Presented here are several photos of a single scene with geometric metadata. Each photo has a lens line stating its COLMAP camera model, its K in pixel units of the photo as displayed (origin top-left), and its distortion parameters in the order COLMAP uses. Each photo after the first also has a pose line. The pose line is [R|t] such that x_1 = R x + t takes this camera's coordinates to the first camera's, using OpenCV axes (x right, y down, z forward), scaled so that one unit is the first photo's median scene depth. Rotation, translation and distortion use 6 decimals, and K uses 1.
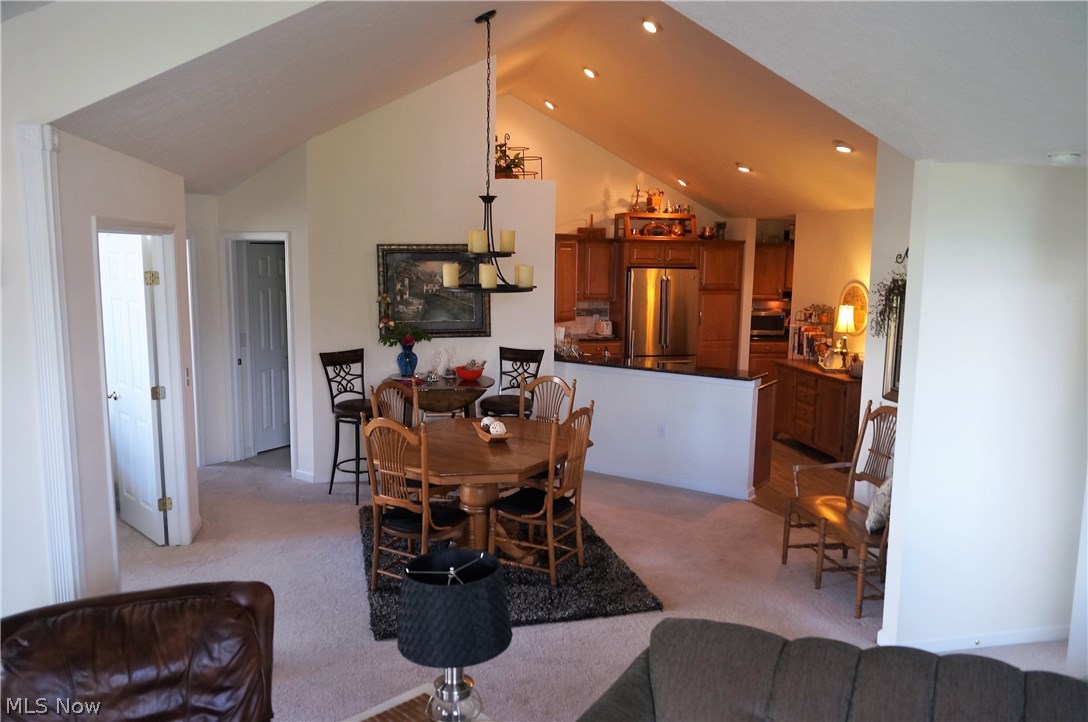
lens RADIAL K [[832.9, 0, 544.0], [0, 832.9, 361.0], [0, 0, 1]] dist [-0.005817, 0.001778]
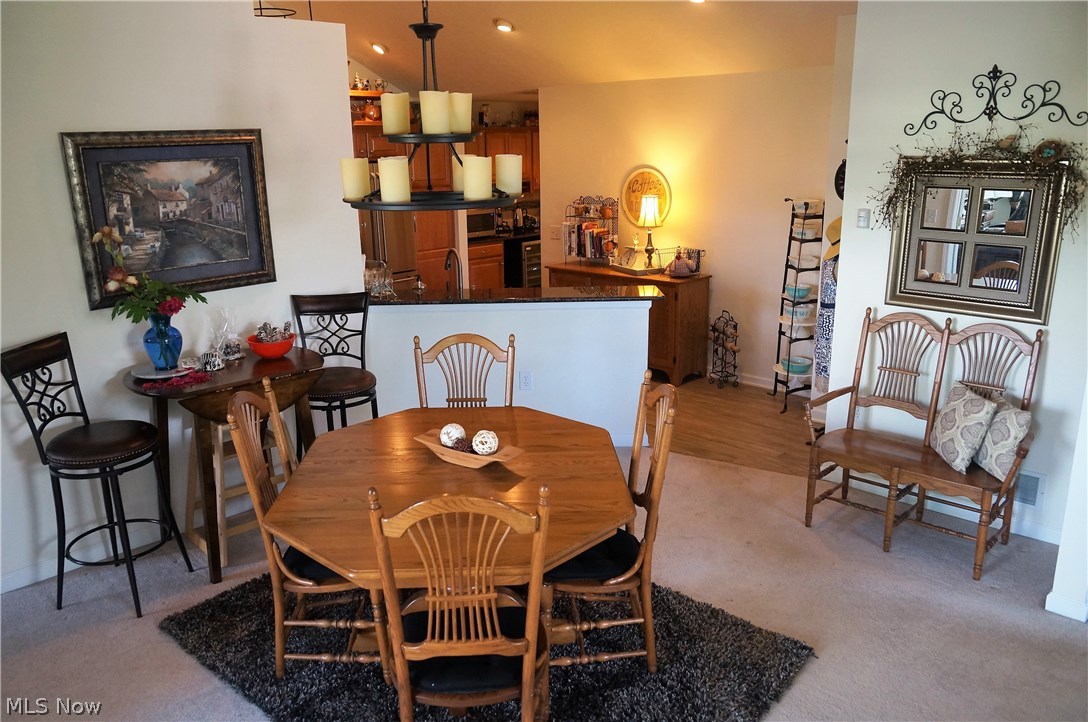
lens RADIAL K [[832.9, 0, 544.0], [0, 832.9, 361.0], [0, 0, 1]] dist [-0.005817, 0.001778]
pose [[0.833839, -0.169827, 0.525235, -0.241283], [0.105570, 0.982997, 0.150240, -0.044144], [-0.541819, -0.069827, 0.837590, 0.374555]]
